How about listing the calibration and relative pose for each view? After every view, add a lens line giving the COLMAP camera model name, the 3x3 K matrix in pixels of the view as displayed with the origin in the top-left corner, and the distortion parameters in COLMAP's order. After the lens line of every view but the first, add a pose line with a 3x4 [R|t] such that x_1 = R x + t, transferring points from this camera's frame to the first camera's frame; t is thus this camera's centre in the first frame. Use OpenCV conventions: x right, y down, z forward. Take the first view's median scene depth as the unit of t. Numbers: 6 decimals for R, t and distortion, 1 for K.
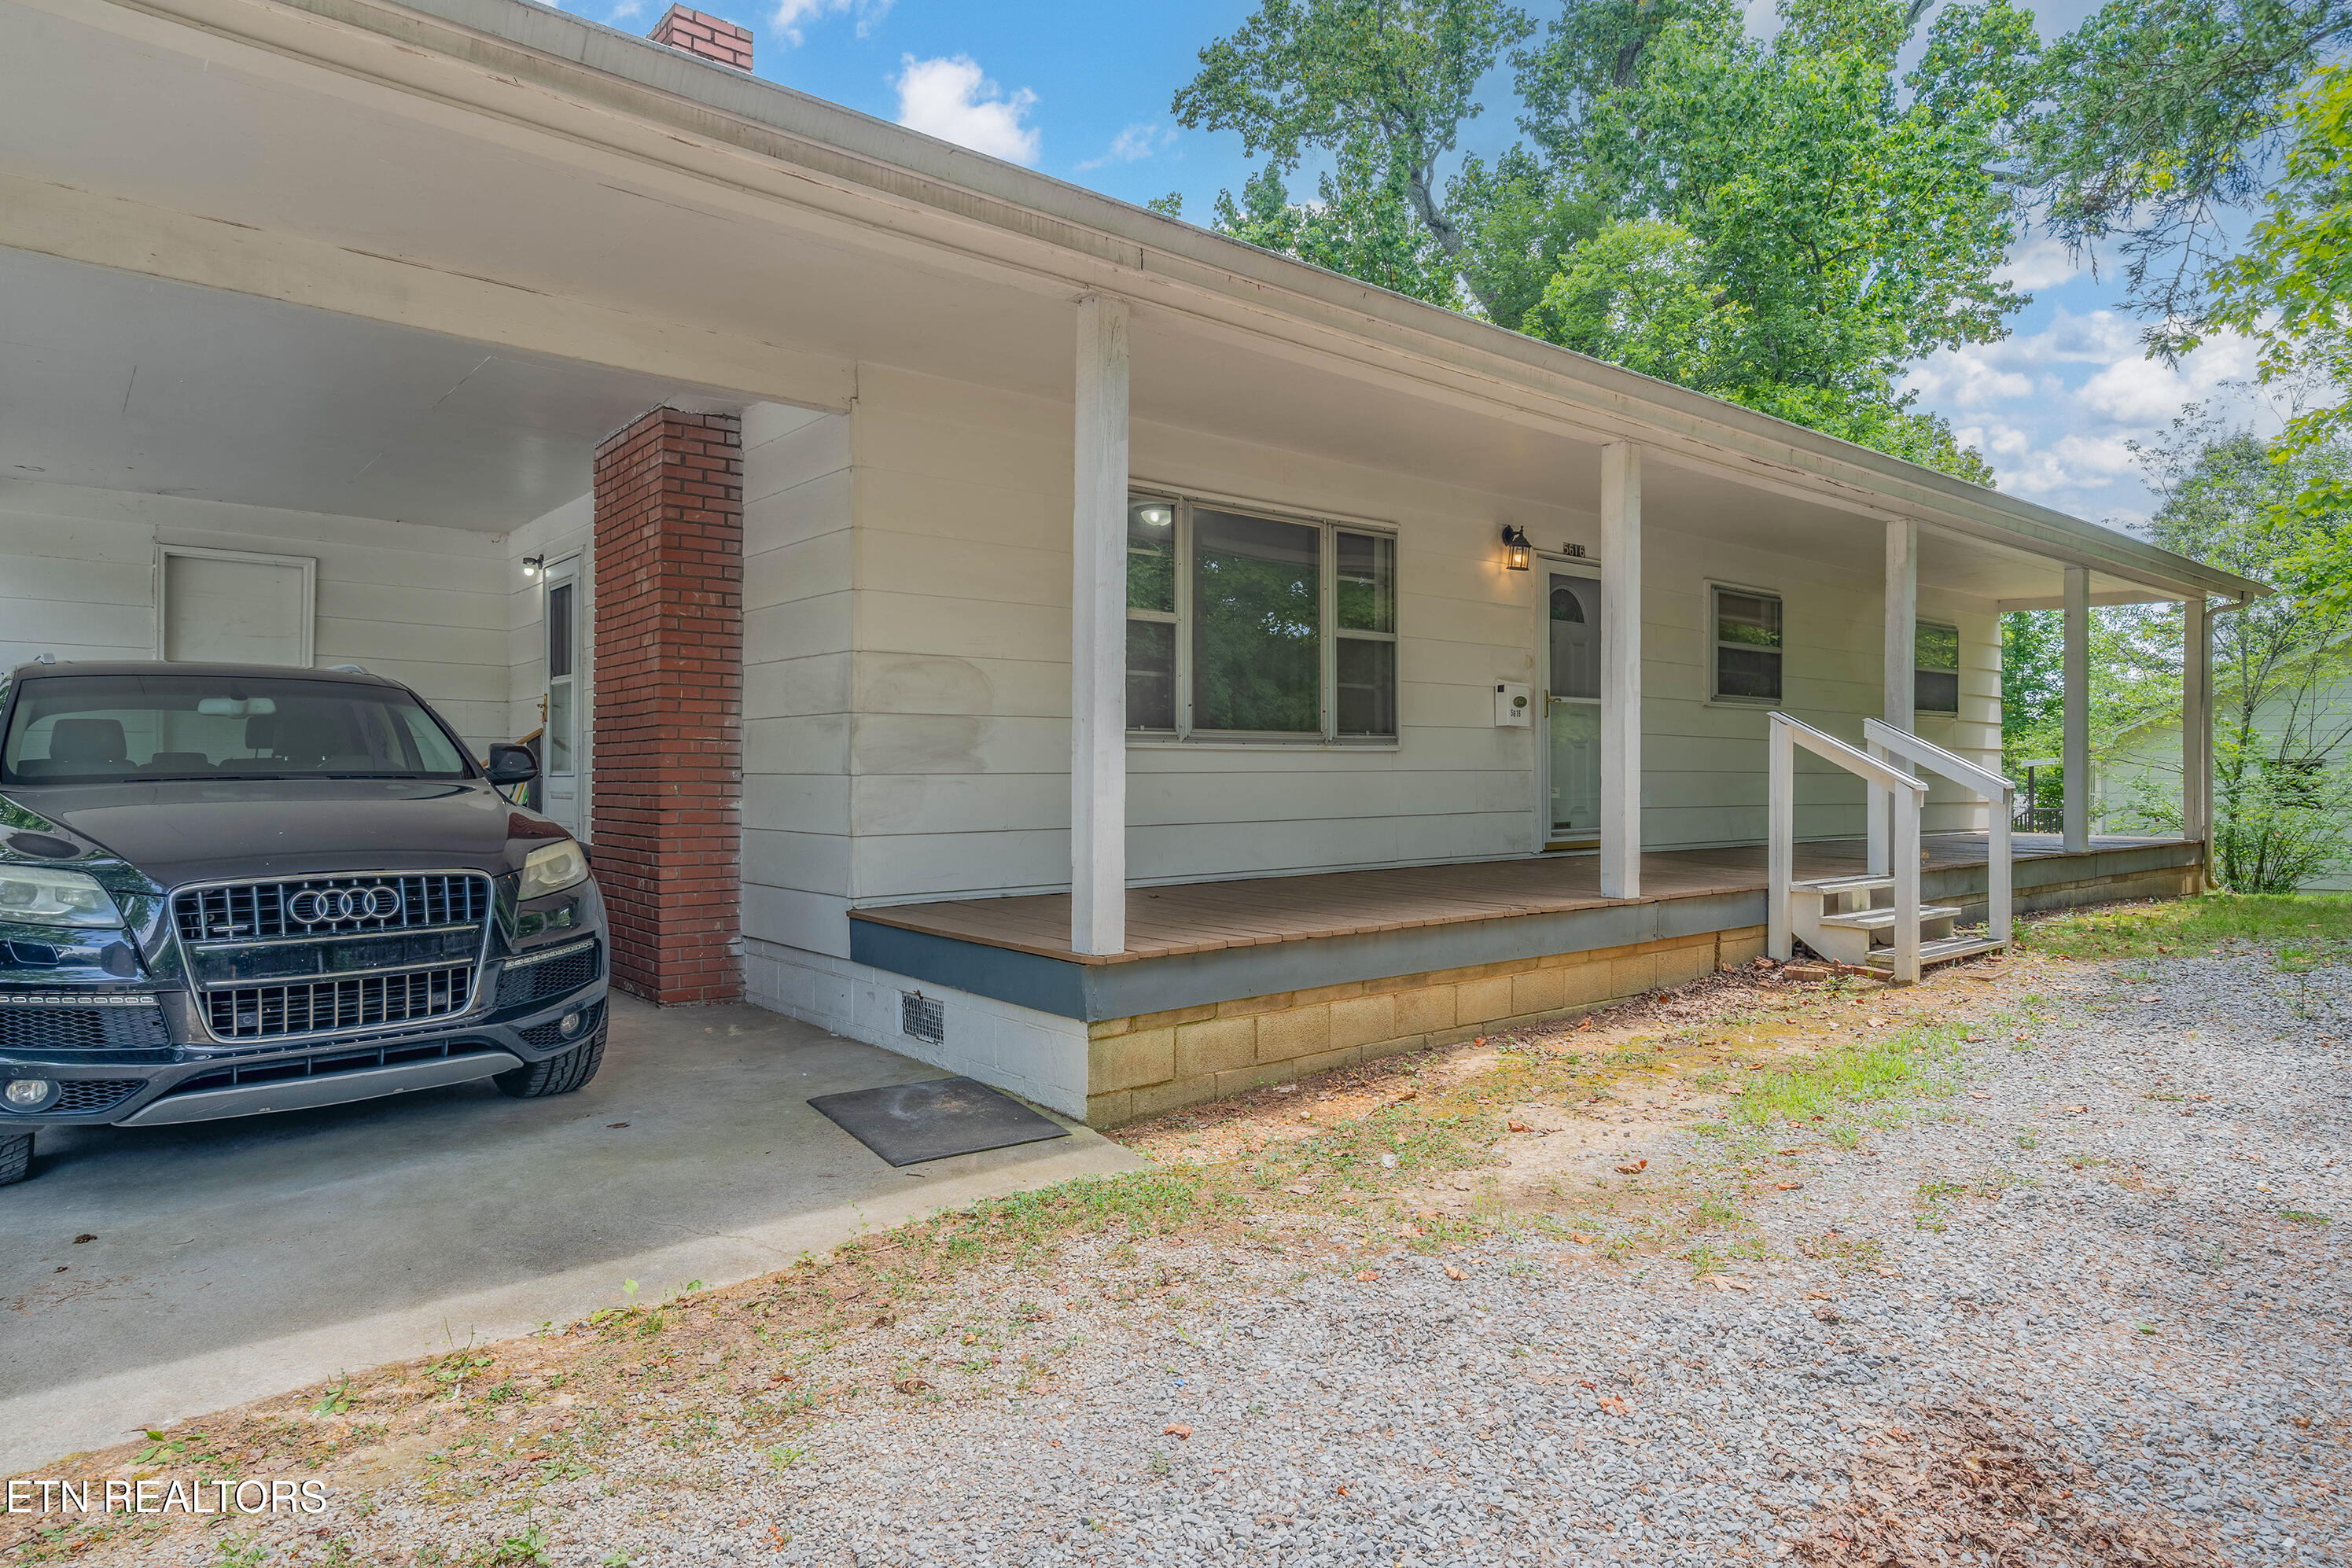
lens RADIAL K [[1348.2, 0, 1173.0], [0, 1348.2, 776.2], [0, 0, 1]] dist [0.007474, -0.000495]
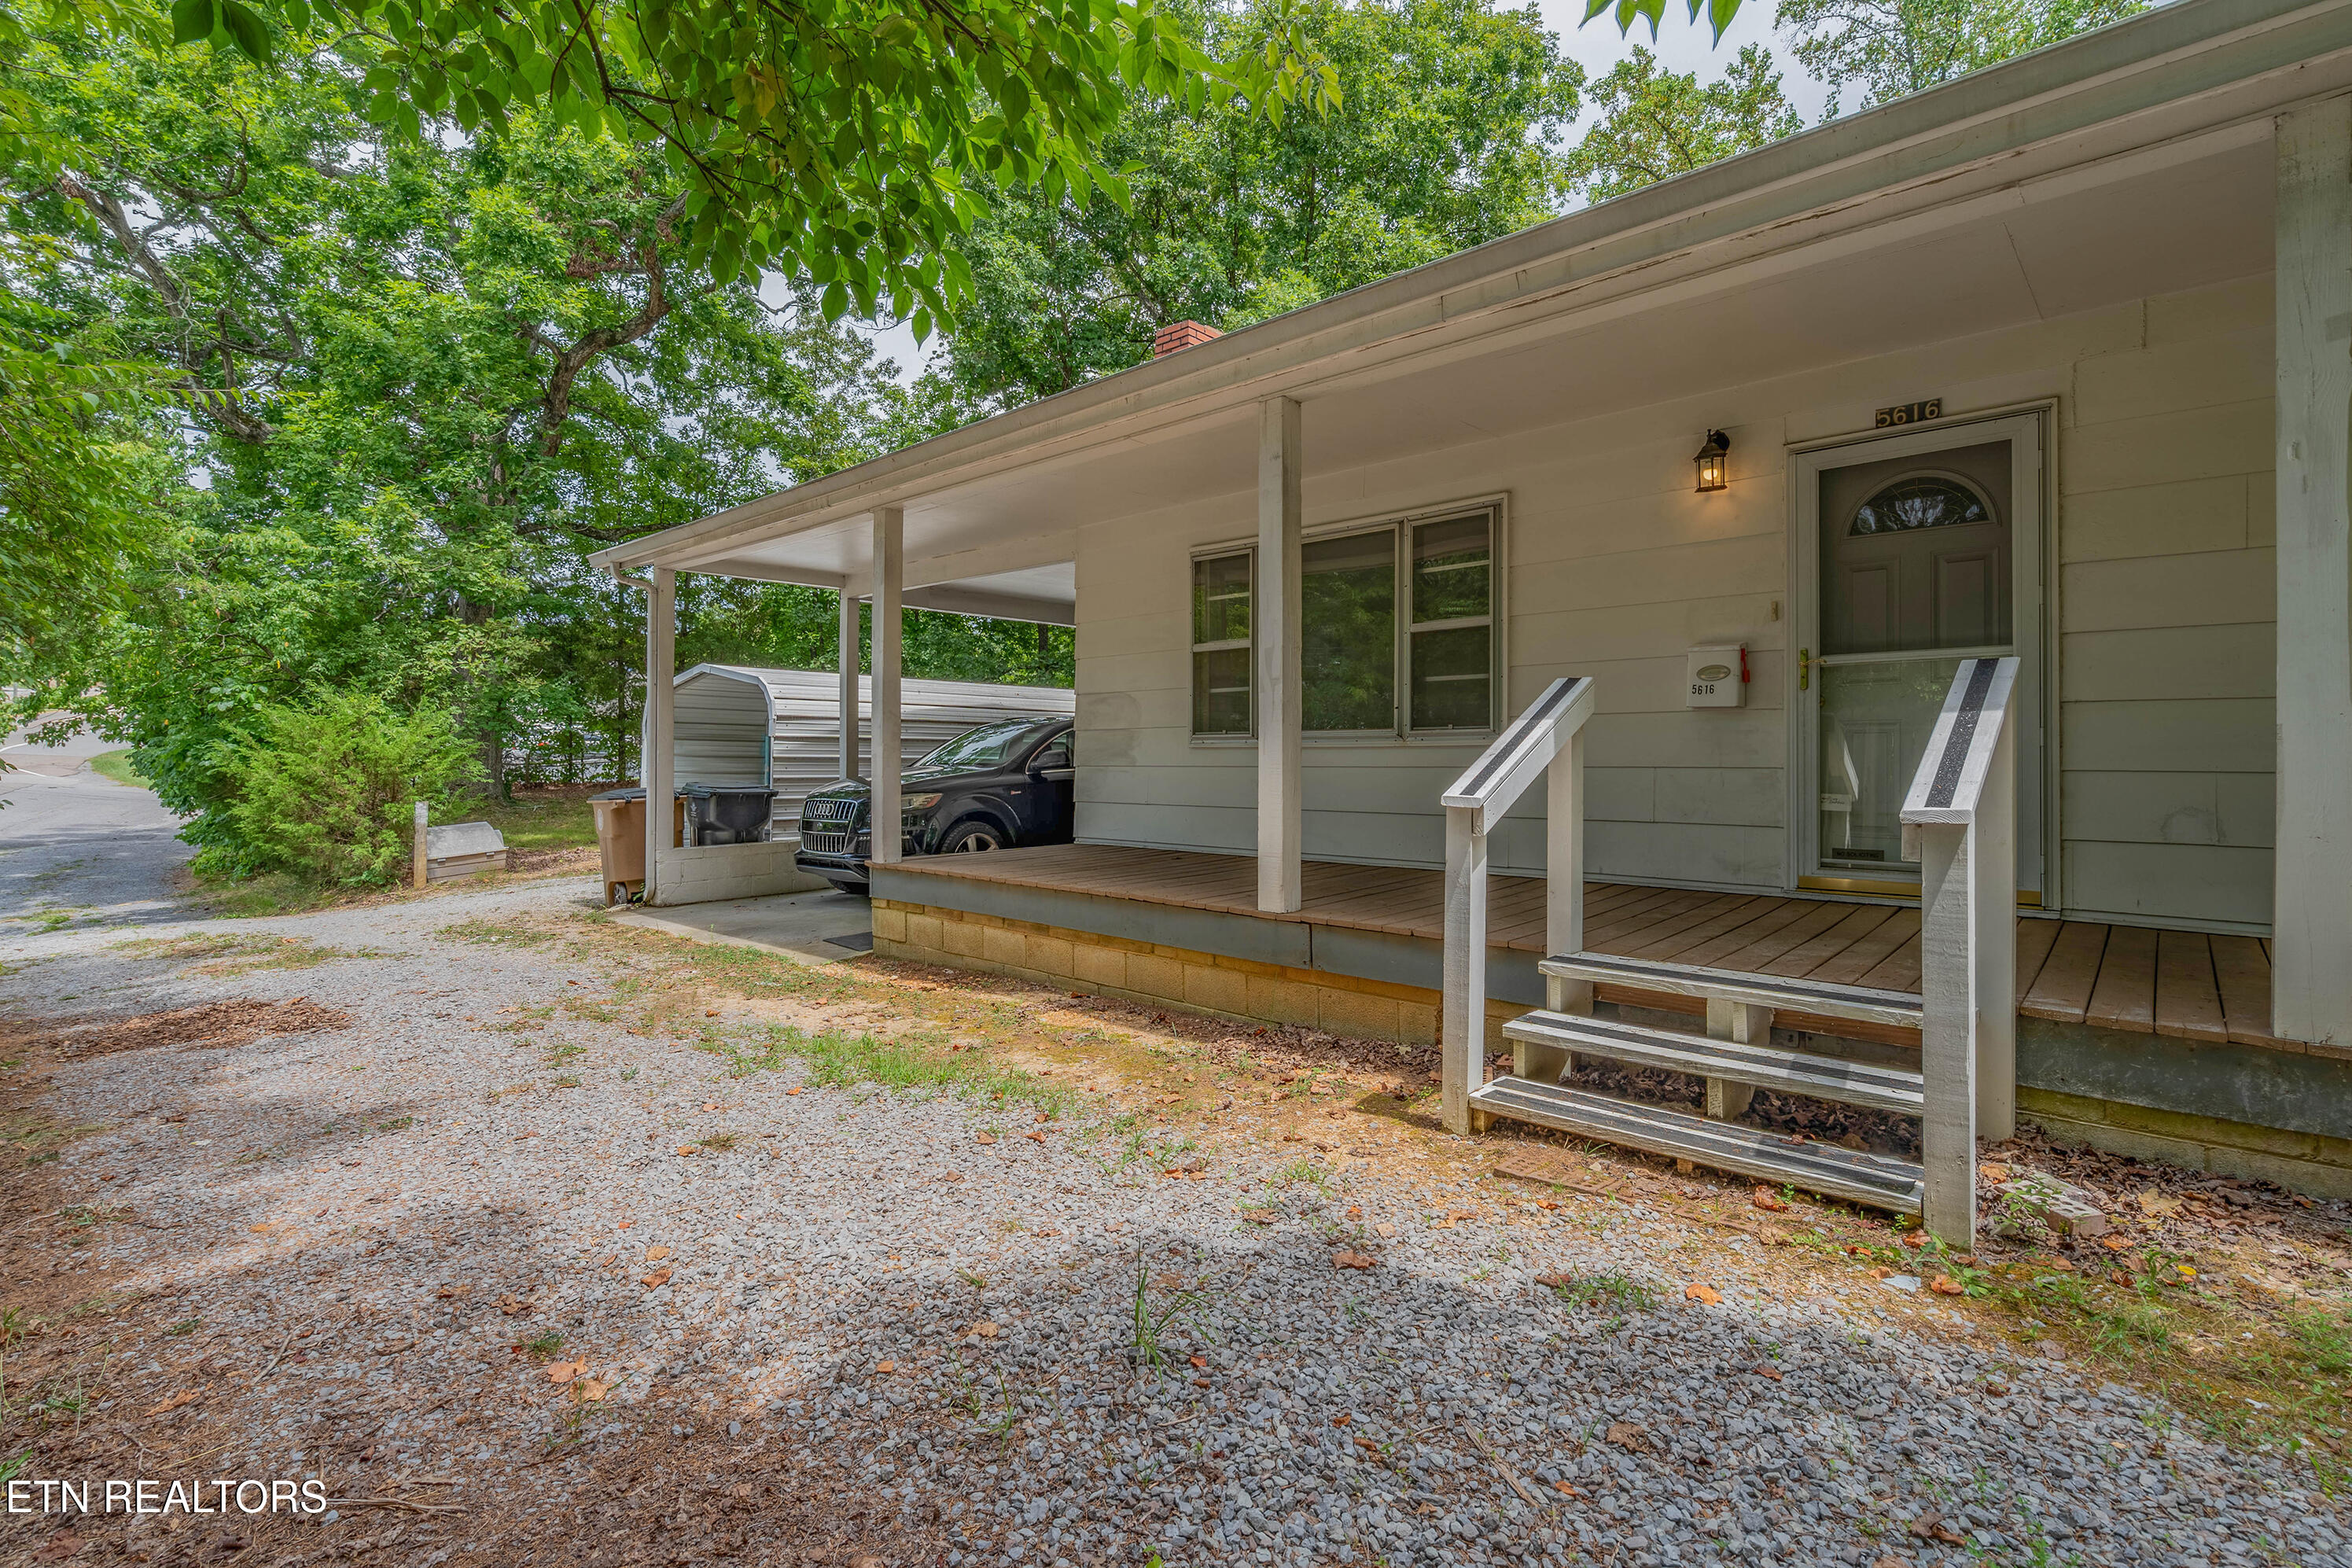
lens RADIAL K [[1104.3, 0, 1173.6], [0, 1104.3, 759.2], [0, 0, 1]] dist [-0.003982, -0.000141]
pose [[0.127251, 0.001620, -0.991869, 0.293359], [-0.006025, 0.999981, 0.000860, -0.003056], [0.991852, 0.005866, 0.127259, 0.234453]]
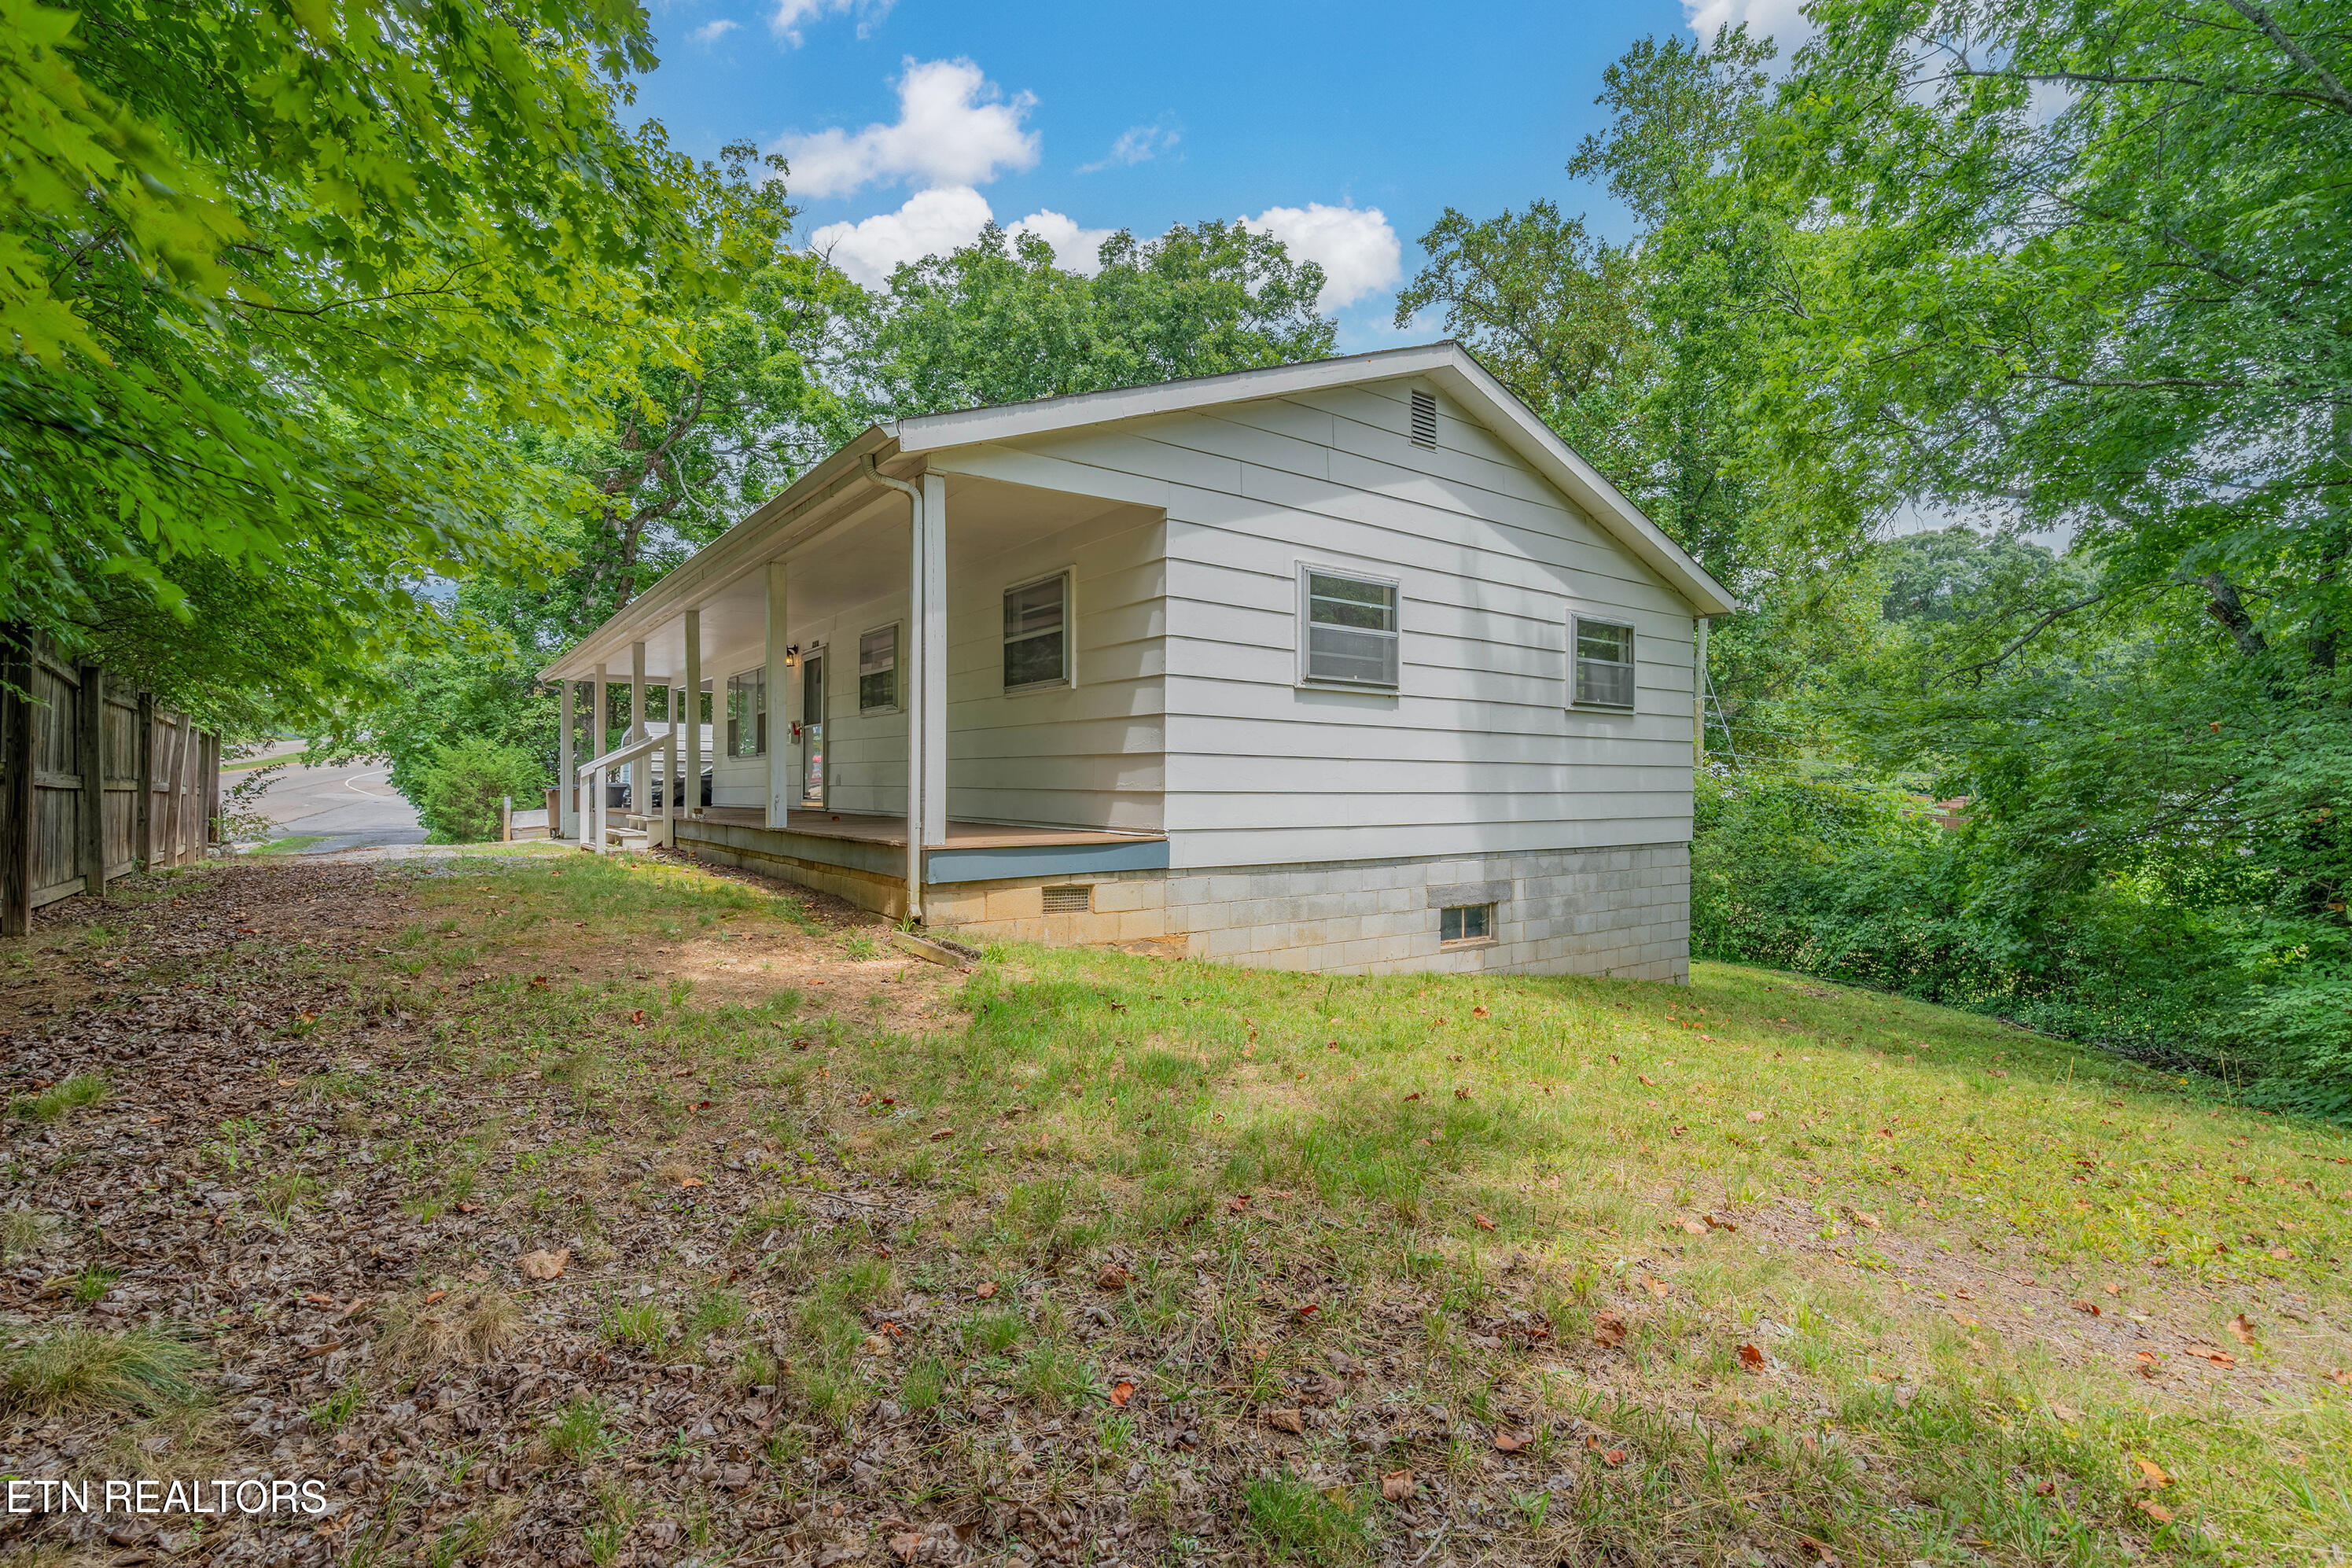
lens RADIAL K [[1104.3, 0, 1184.3], [0, 1104.3, 793.4], [0, 0, 1]] dist [-0.003982, -0.000141]
pose [[-0.055912, 0.001152, -0.998435, 0.713888], [-0.004678, 0.999988, 0.001416, 0.014639], [0.998425, 0.004750, -0.055906, 0.640732]]
